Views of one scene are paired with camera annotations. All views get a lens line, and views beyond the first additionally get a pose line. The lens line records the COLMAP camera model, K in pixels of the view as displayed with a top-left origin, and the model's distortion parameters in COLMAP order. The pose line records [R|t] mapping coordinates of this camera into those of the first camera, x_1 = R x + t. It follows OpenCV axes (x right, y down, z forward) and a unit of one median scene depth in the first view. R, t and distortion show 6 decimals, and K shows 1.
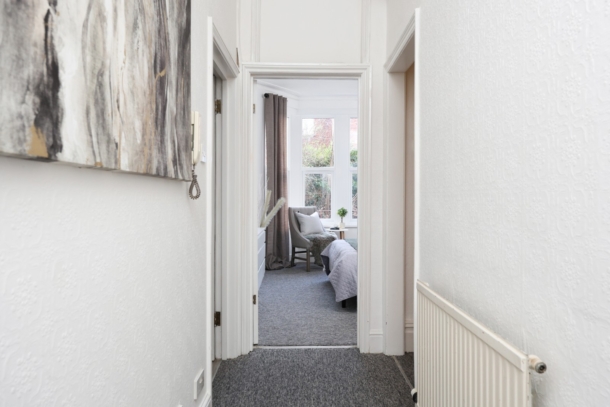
lens RADIAL K [[440.3, 0, 305.1], [0, 440.3, 201.4], [0, 0, 1]] dist [0.001583, 0.000031]
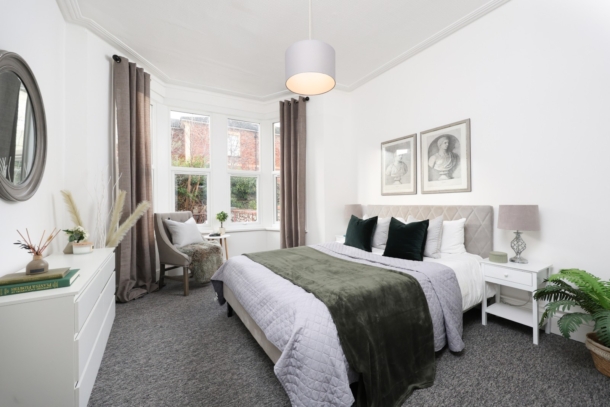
lens RADIAL K [[248.2, 0, 305.7], [0, 248.2, 201.9], [0, 0, 1]] dist [-0.007558, 0.000600]
pose [[0.862181, -0.013987, 0.506407, -0.028576], [0.019625, 0.999791, -0.005799, 0.000512], [-0.506220, 0.014938, 0.862275, 0.492151]]
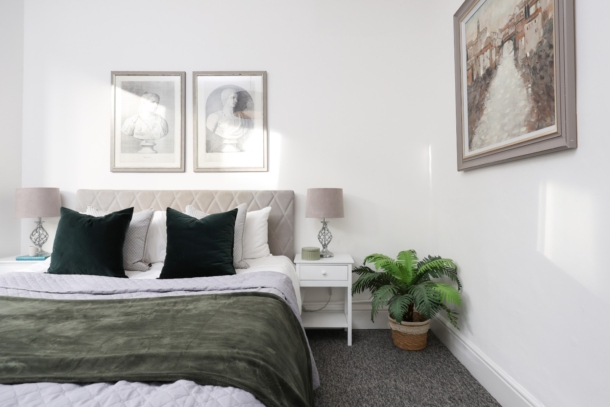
lens RADIAL K [[383.1, 0, 306.0], [0, 383.1, 201.8], [0, 0, 1]] dist [-0.002083, 0.001331]
pose [[0.009880, -0.005613, 0.999935, -0.062698], [0.005738, 0.999968, 0.005556, 0.035354], [-0.999935, 0.005683, 0.009911, 0.773192]]
